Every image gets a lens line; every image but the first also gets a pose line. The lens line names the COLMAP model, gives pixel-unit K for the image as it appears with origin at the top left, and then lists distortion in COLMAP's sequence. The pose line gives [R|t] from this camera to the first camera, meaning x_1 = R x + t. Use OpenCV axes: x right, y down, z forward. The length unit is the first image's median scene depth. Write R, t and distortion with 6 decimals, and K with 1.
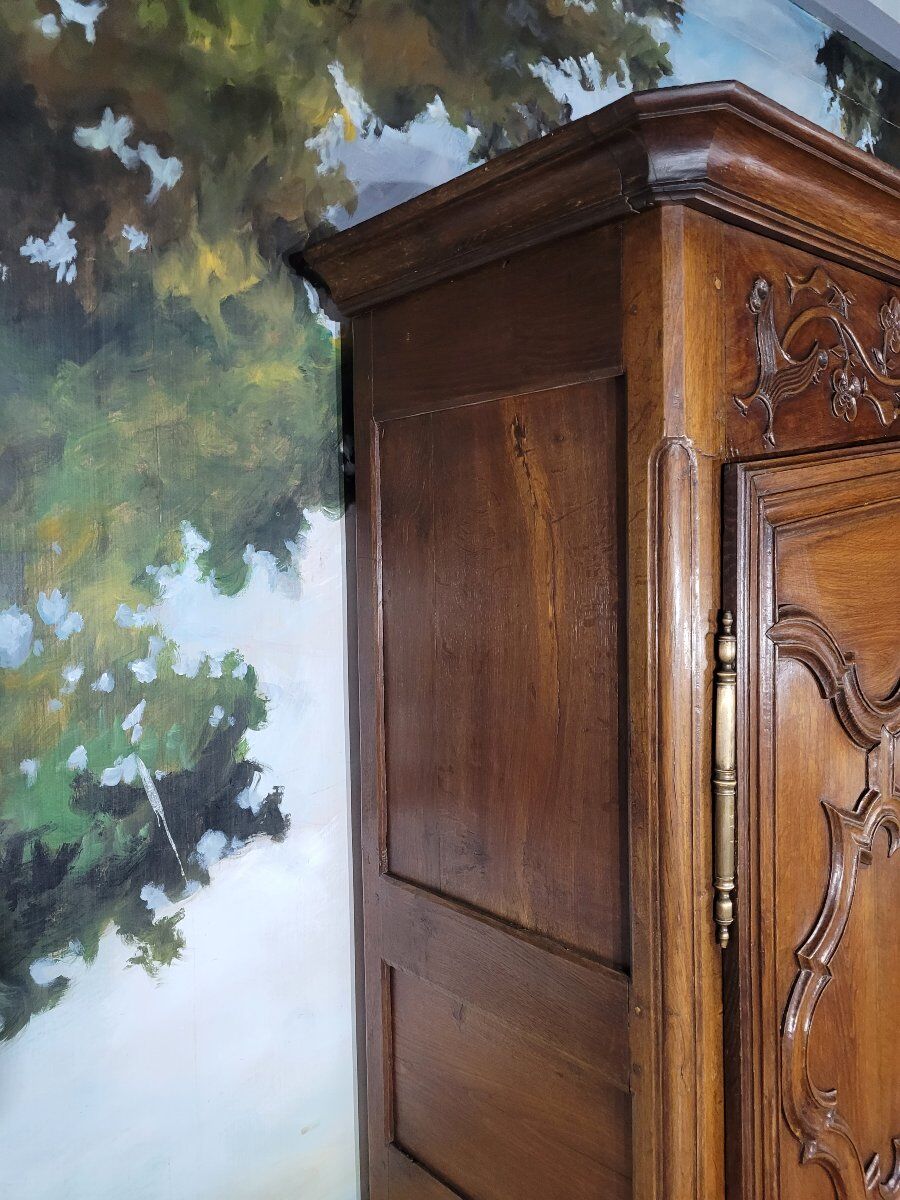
lens RADIAL K [[913.0, 0, 477.6], [0, 913.0, 599.0], [0, 0, 1]] dist [0.029104, -0.011374]
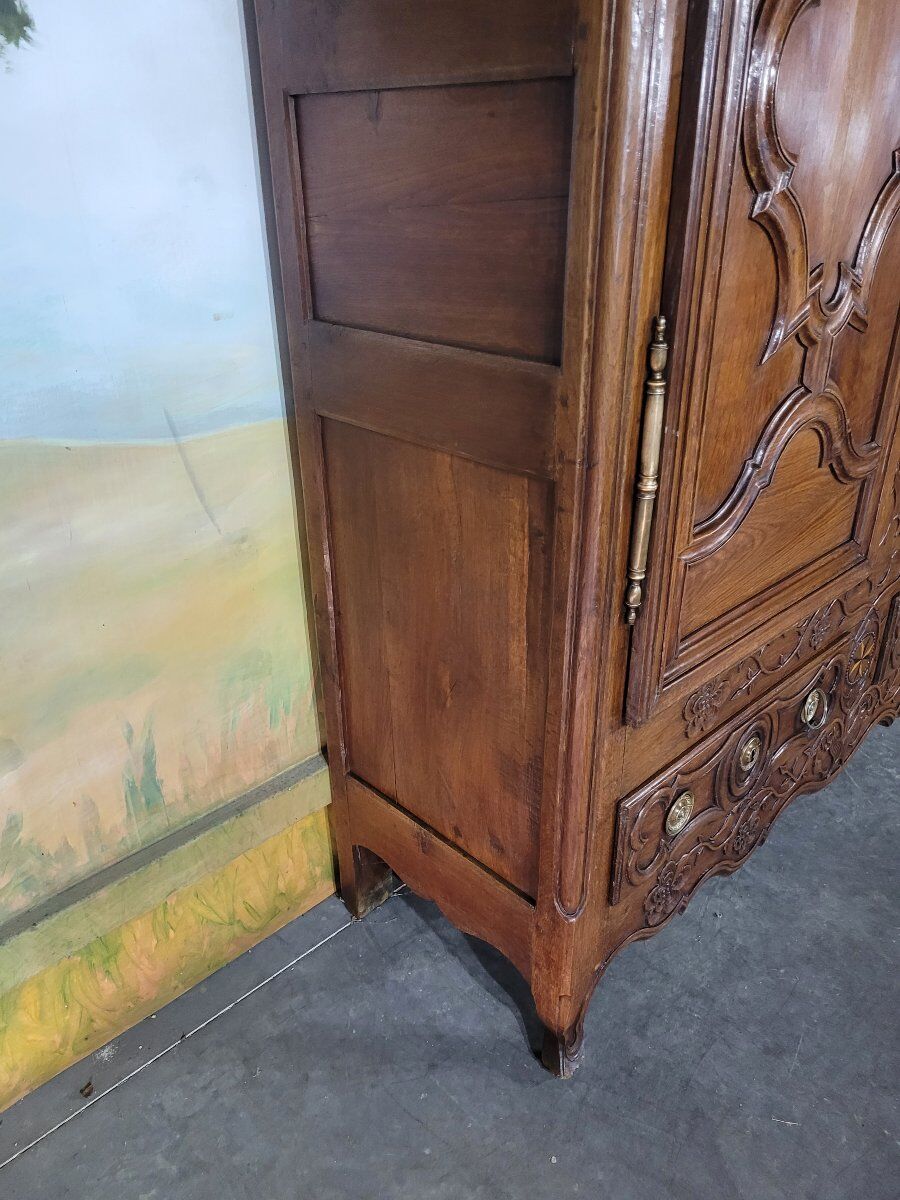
lens RADIAL K [[919.4, 0, 463.1], [0, 919.4, 598.9], [0, 0, 1]] dist [0.027186, -0.001441]
pose [[0.998457, -0.017611, 0.052673, 0.008123], [-0.006949, 0.901335, 0.433067, 0.490234], [-0.055103, -0.432765, 0.899821, 0.019074]]
